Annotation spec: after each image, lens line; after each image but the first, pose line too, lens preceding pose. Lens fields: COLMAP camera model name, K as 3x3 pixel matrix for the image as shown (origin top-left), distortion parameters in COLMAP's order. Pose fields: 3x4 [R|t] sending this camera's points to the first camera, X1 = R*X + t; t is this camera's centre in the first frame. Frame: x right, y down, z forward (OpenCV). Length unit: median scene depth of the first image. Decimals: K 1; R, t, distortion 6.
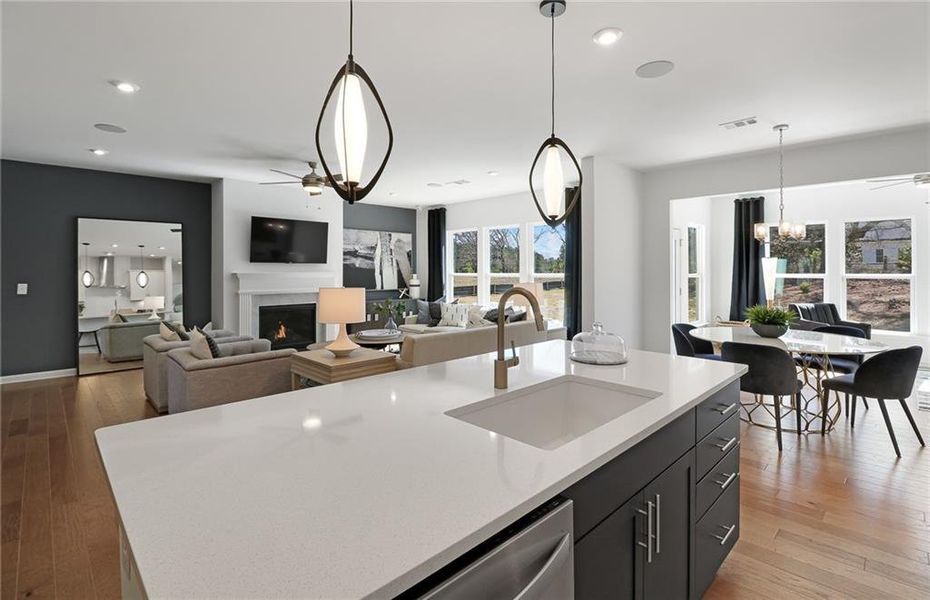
lens RADIAL K [[440.7, 0, 488.0], [0, 440.7, 267.9], [0, 0, 1]] dist [-0.001100, -0.011179]
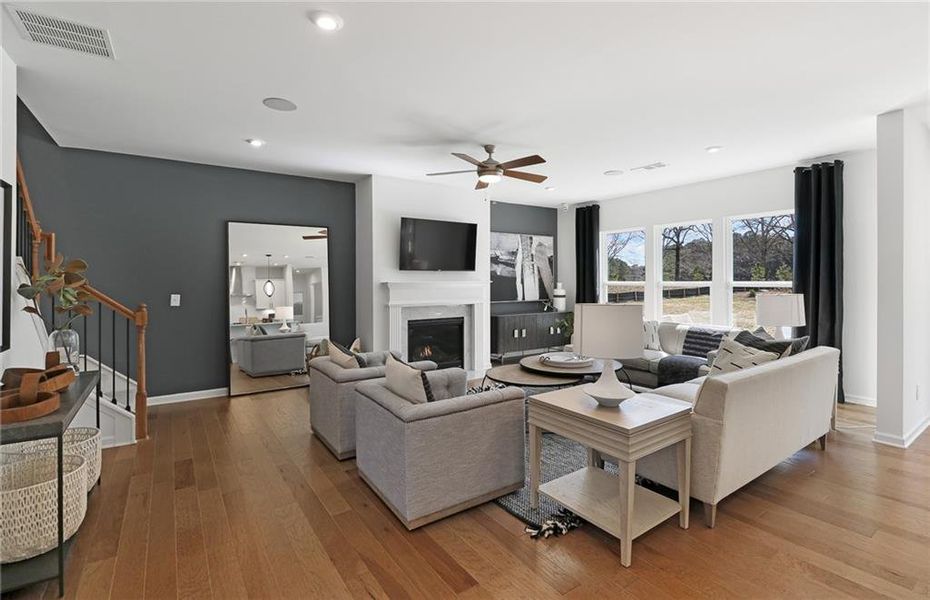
lens RADIAL K [[435.6, 0, 472.7], [0, 435.6, 276.6], [0, 0, 1]] dist [0.013870, -0.012247]
pose [[0.982442, -0.004038, -0.186522, -0.185307], [0.004216, 0.999991, 0.000557, 0.000451], [0.186518, -0.001334, 0.982451, 0.137150]]
